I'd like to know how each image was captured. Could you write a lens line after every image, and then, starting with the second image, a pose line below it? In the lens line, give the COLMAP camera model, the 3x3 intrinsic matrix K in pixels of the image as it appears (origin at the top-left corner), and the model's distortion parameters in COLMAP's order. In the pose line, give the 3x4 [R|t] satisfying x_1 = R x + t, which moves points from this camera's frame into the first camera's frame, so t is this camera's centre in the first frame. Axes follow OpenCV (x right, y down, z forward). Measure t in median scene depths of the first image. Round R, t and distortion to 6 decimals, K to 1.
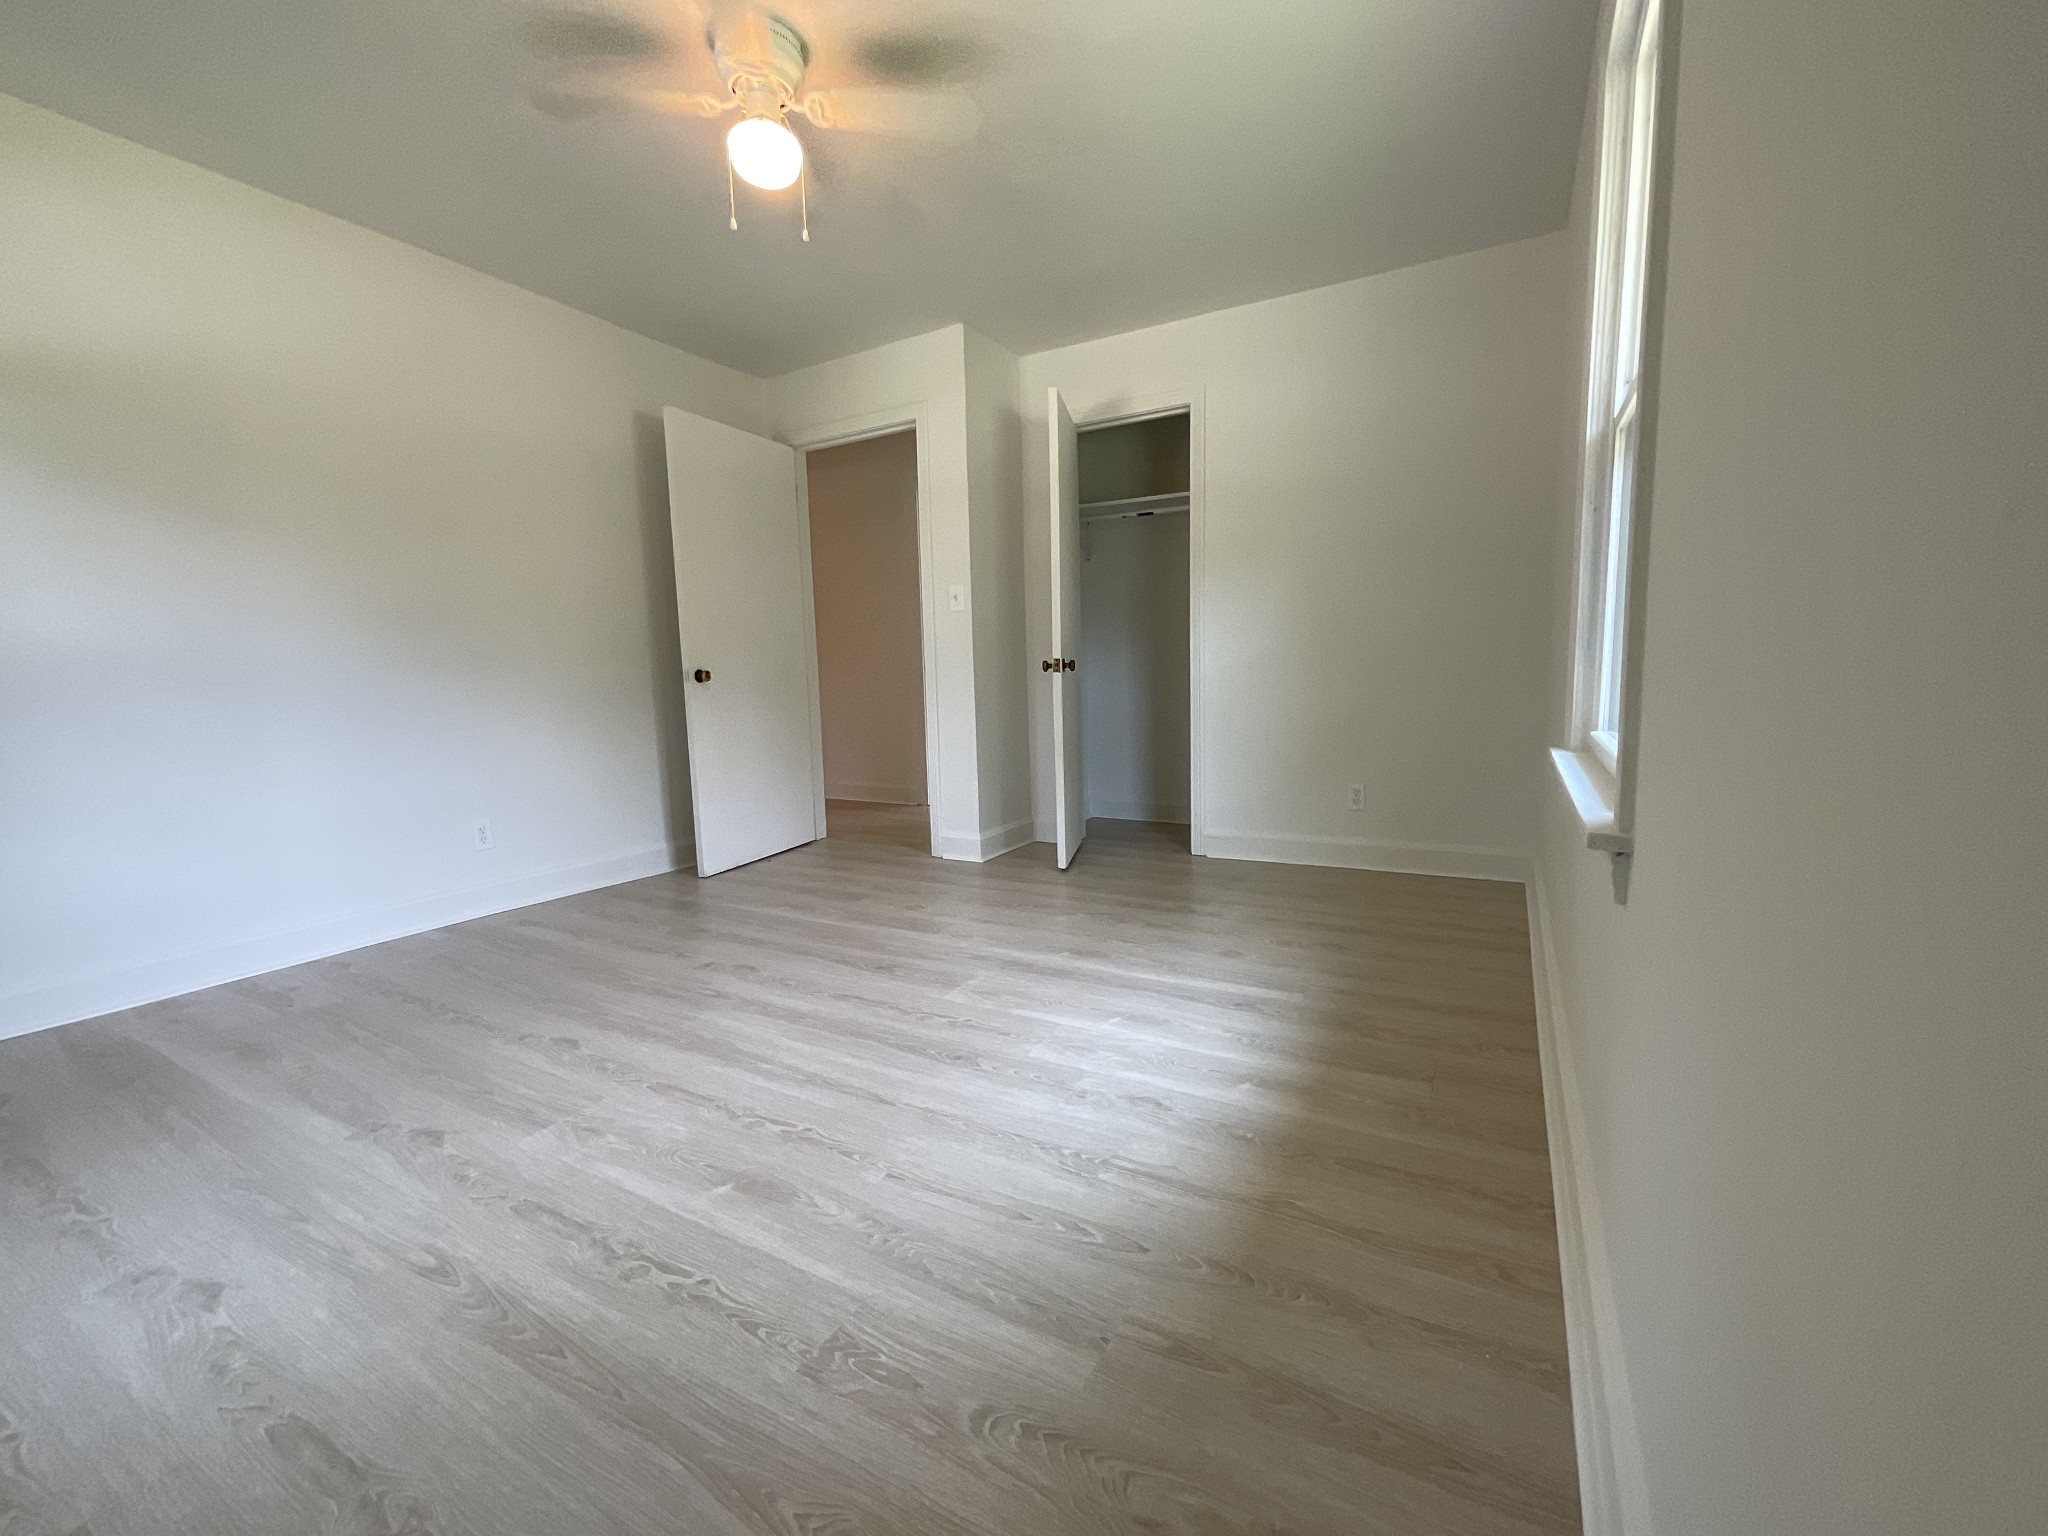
lens RADIAL K [[837.6, 0, 1027.1], [0, 837.6, 768.4], [0, 0, 1]] dist [-0.001025, 0.002315]
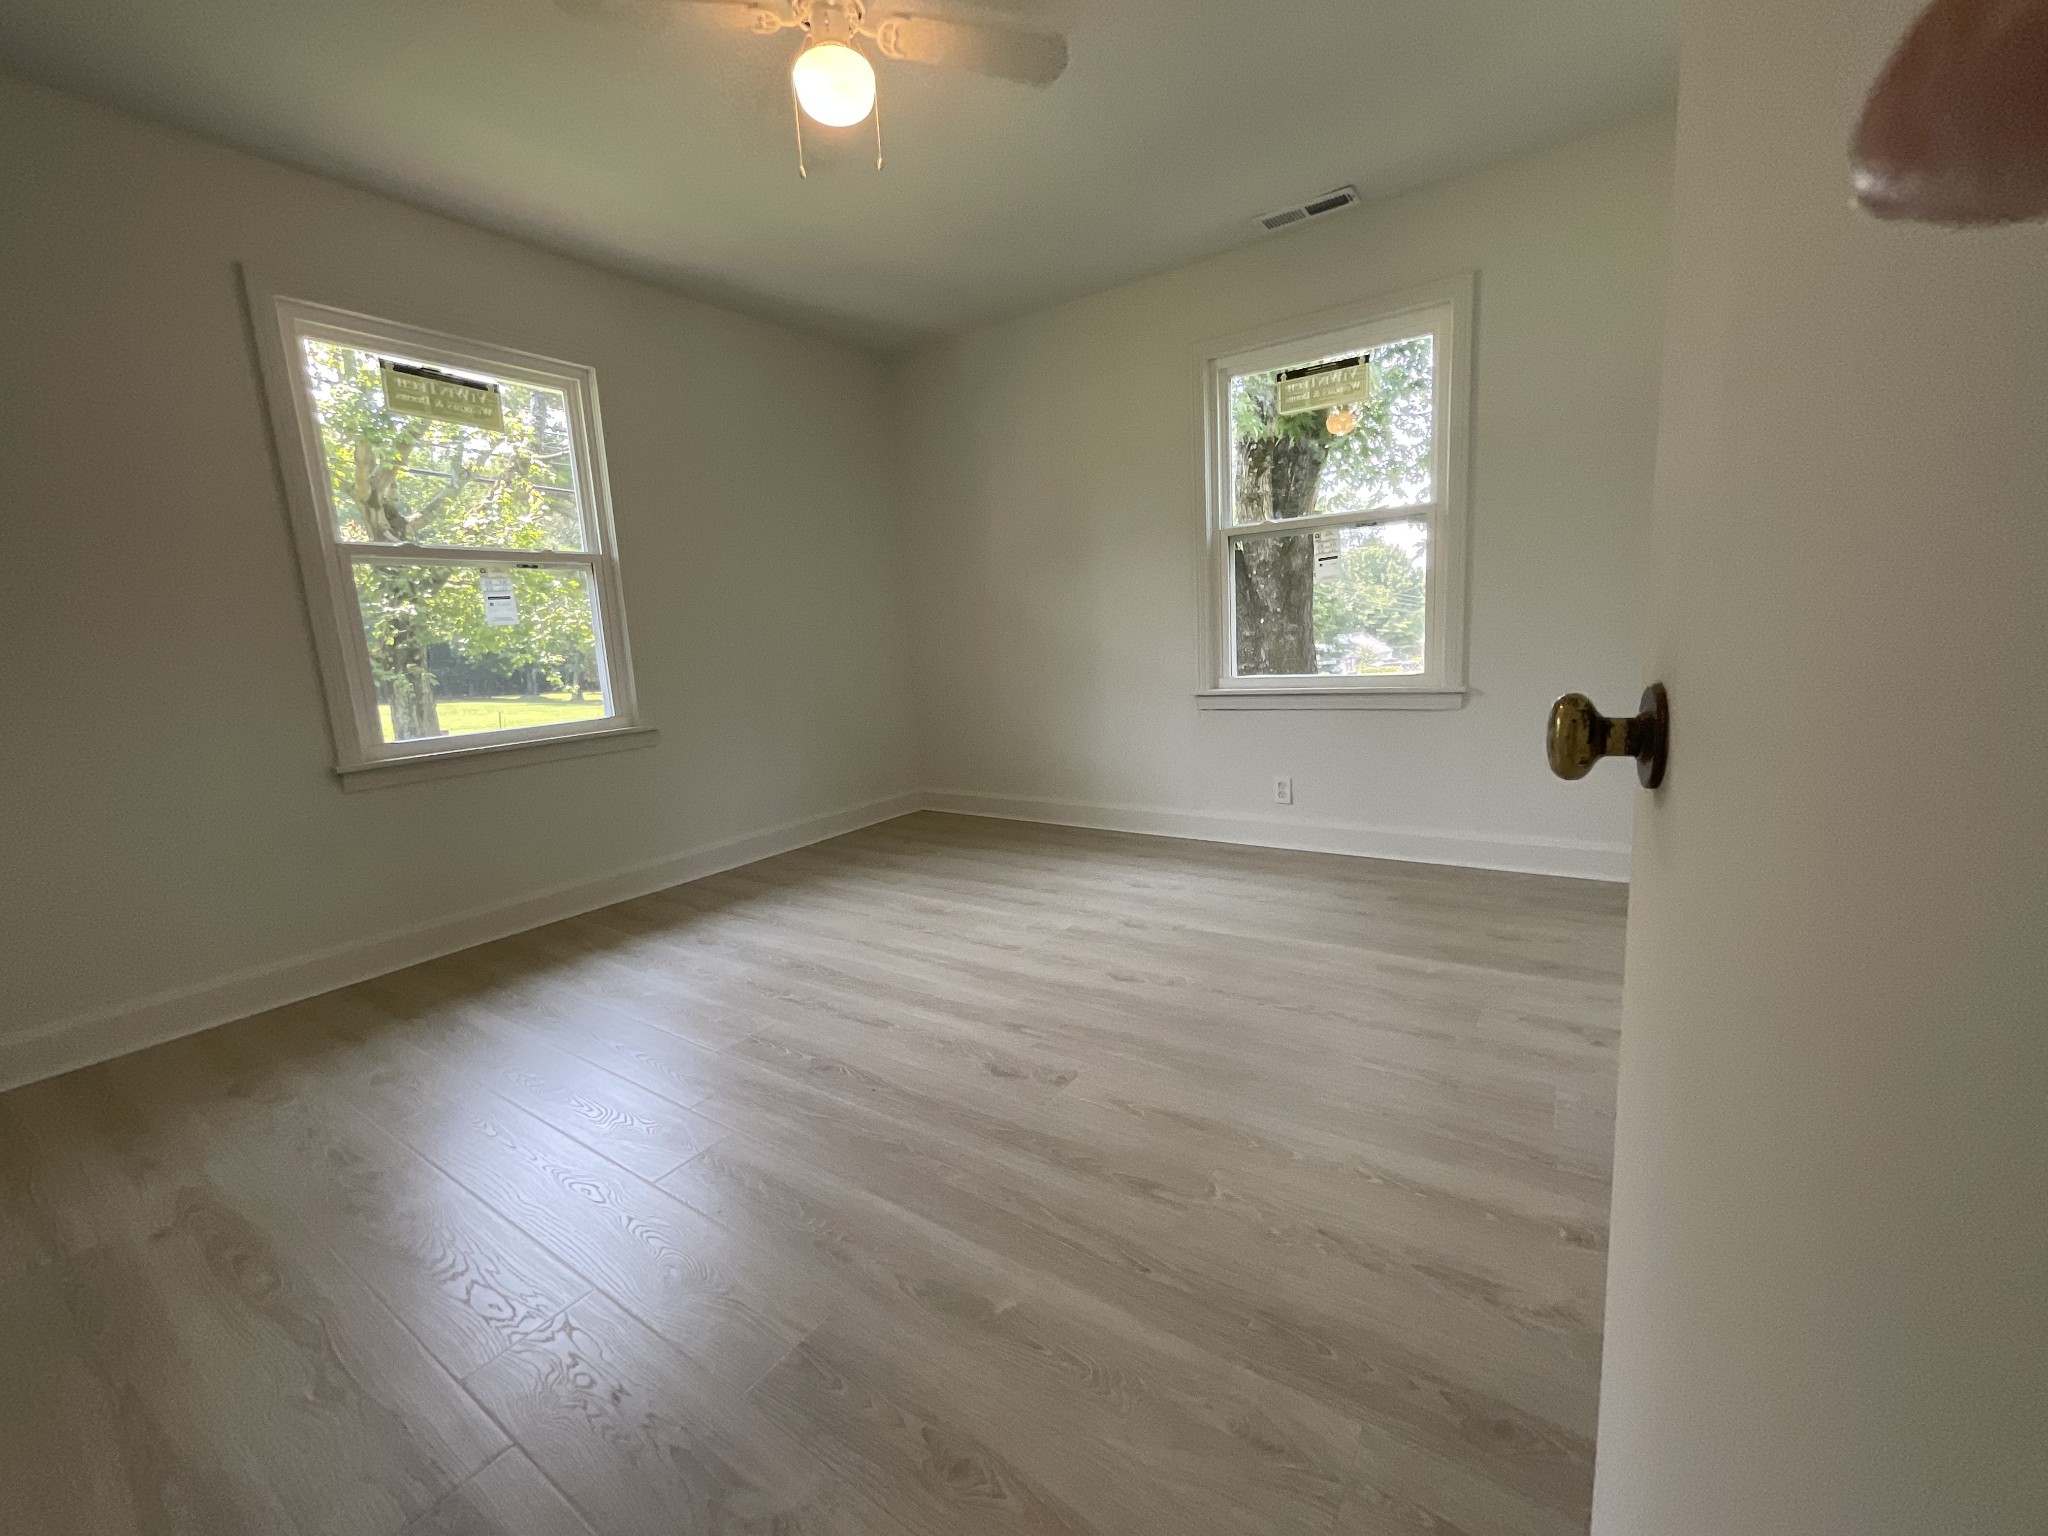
lens RADIAL K [[837.6, 0, 1022.5], [0, 837.6, 769.9], [0, 0, 1]] dist [-0.001025, 0.002315]
pose [[-0.992410, 0.065683, 0.103959, -0.553545], [0.092371, 0.956239, 0.277623, -0.267582], [-0.081174, 0.285119, -0.955049, 2.018505]]
